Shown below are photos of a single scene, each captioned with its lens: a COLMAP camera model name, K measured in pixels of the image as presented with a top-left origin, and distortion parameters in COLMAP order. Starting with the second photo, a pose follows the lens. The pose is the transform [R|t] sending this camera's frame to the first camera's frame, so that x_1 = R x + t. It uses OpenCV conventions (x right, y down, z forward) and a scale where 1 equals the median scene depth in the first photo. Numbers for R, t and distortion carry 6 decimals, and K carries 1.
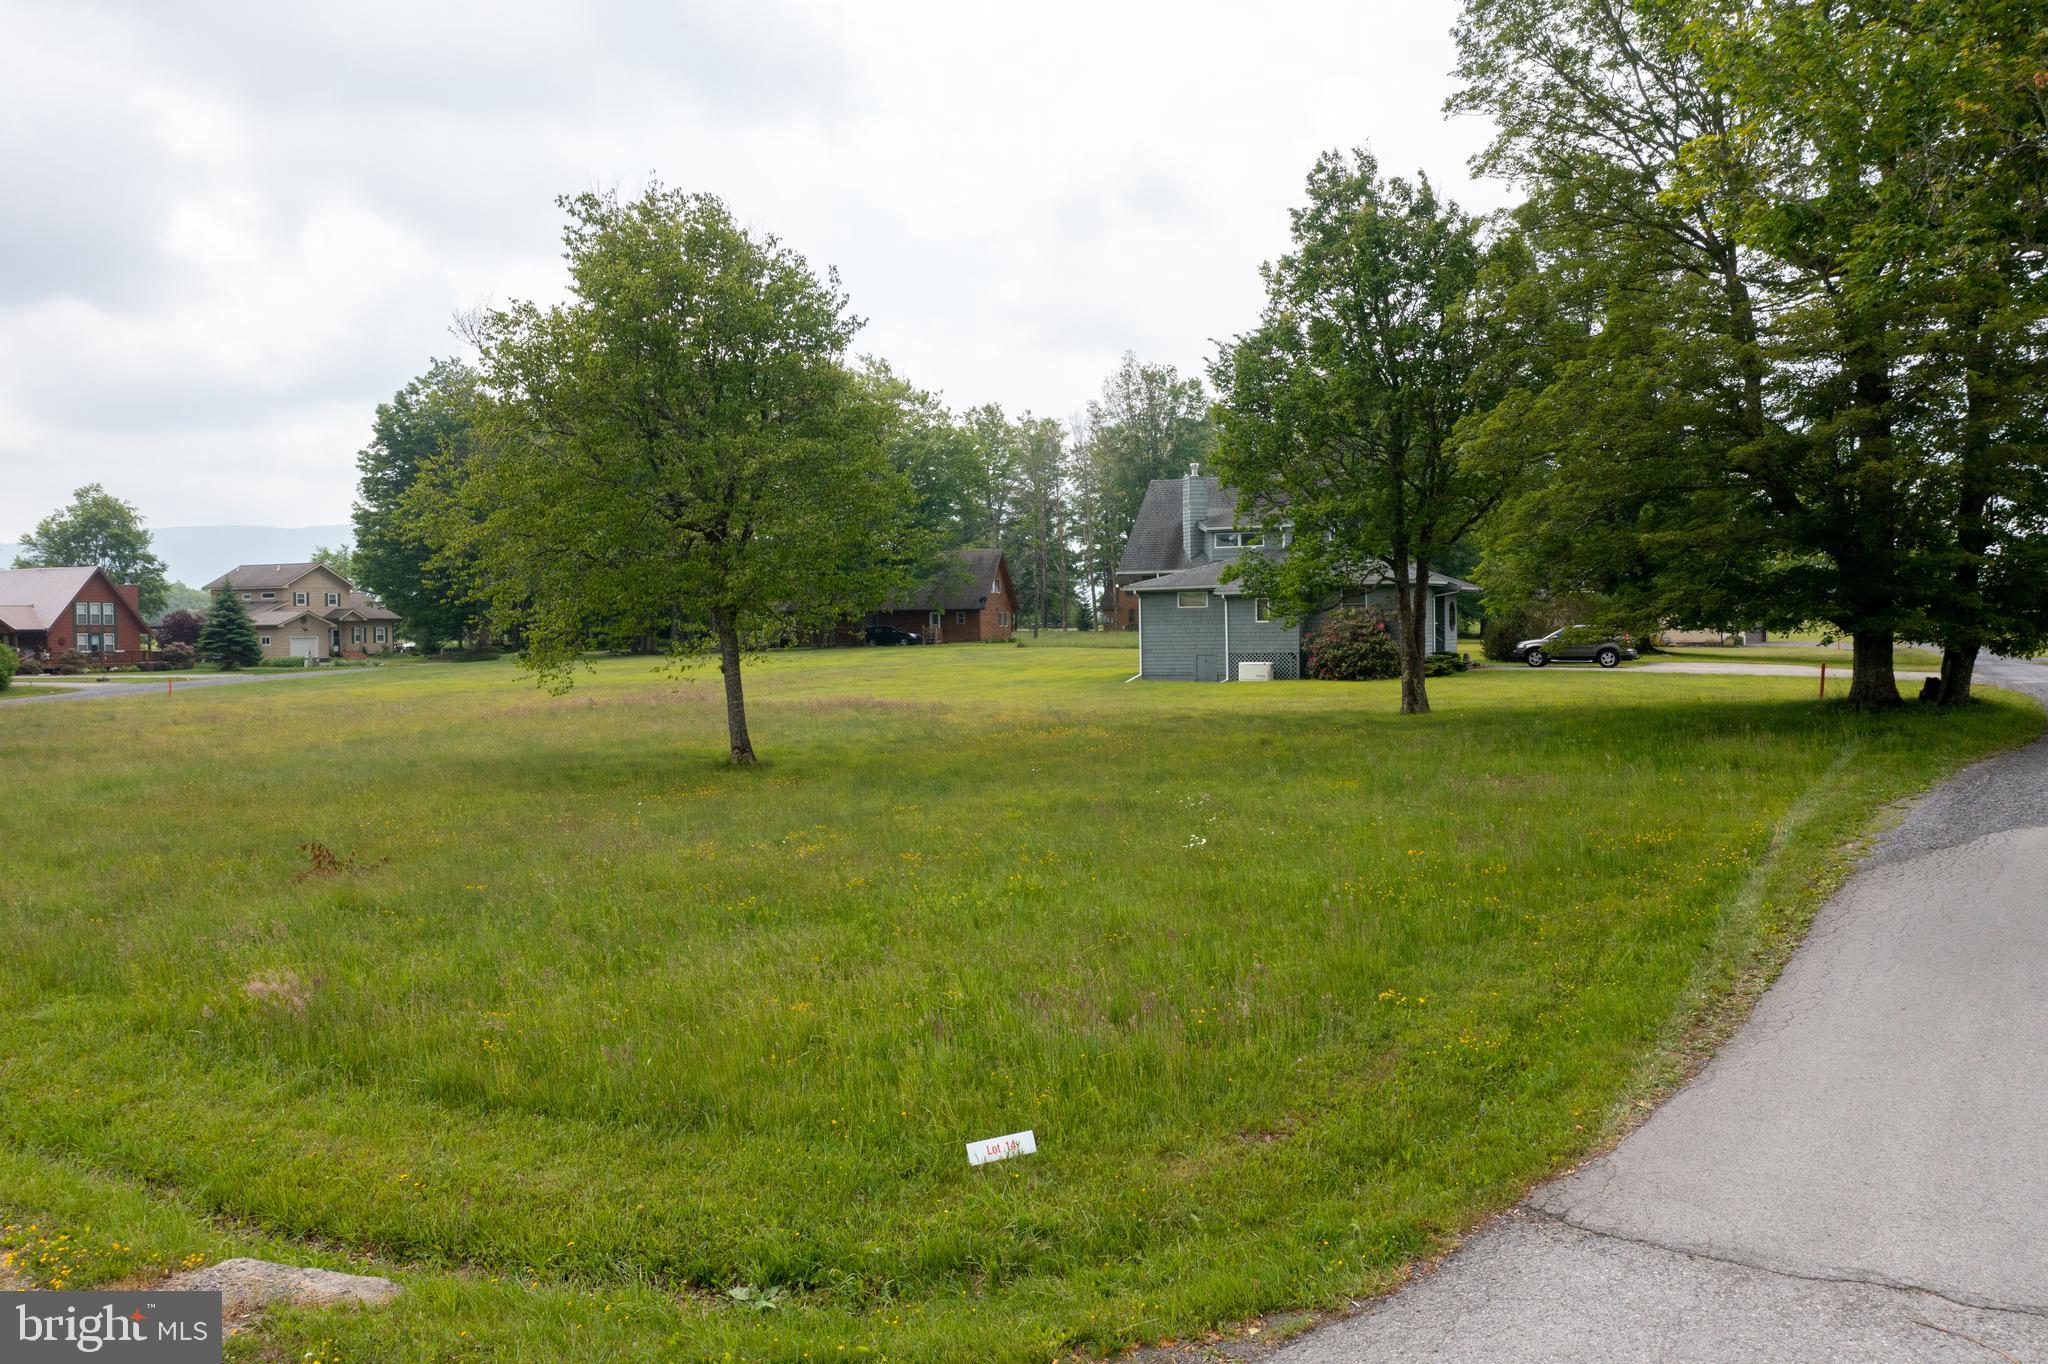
lens RADIAL K [[1592.8, 0, 1019.1], [0, 1592.8, 667.1], [0, 0, 1]] dist [-0.023245, 0.014500]
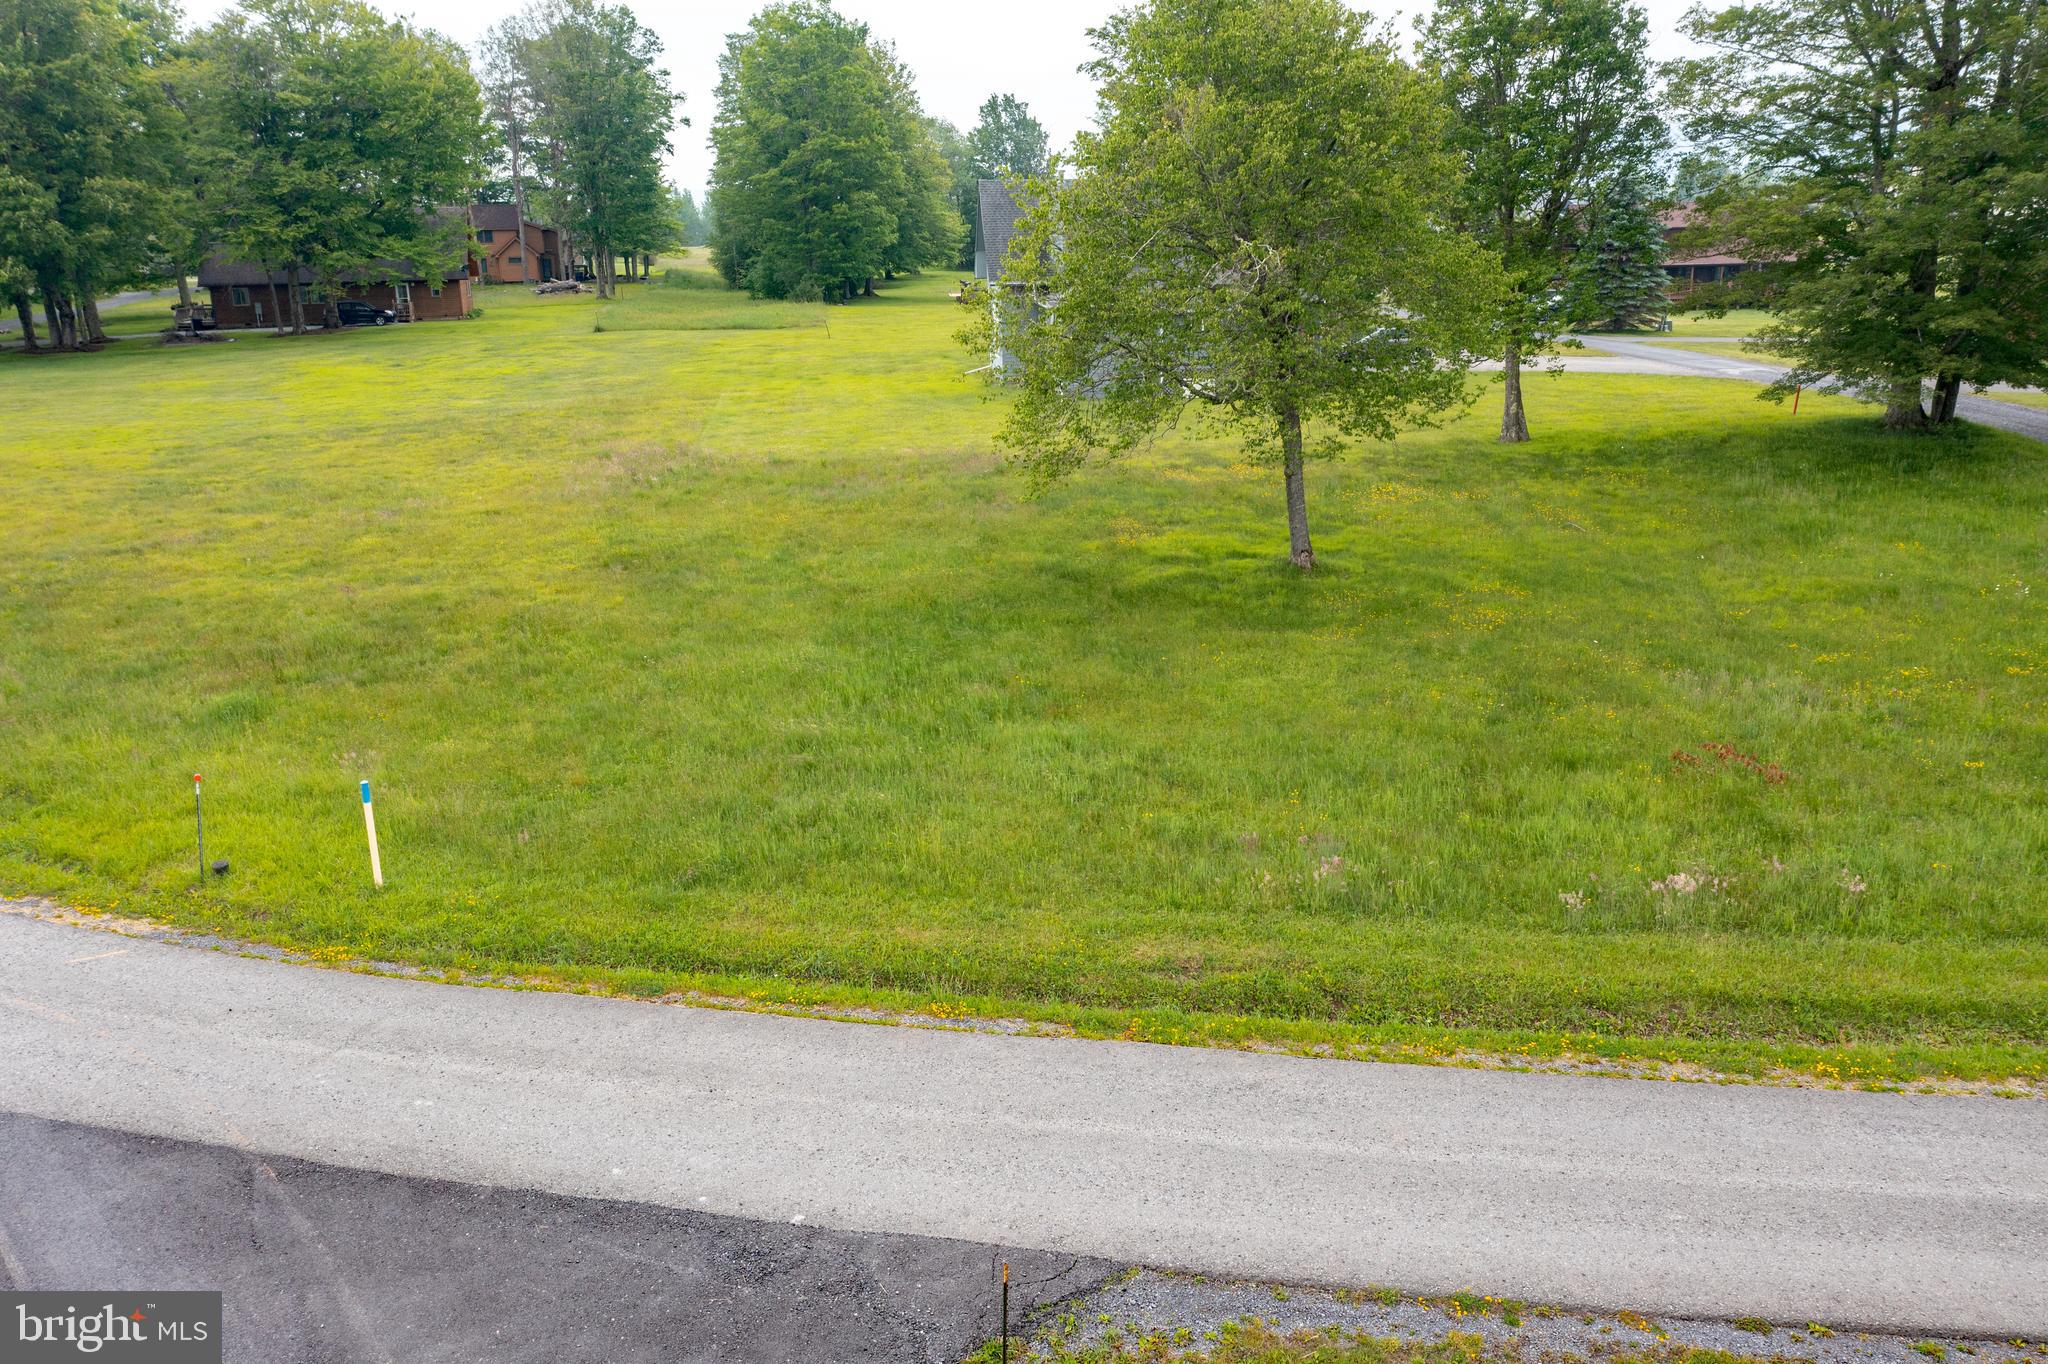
lens RADIAL K [[1592.8, 0, 1007.6], [0, 1592.8, 679.0], [0, 0, 1]] dist [-0.023245, 0.014500]
pose [[0.849212, -0.147886, 0.506921, -0.515185], [0.019643, 0.968165, 0.249540, -0.074629], [-0.527687, -0.201954, 0.825082, 0.151993]]
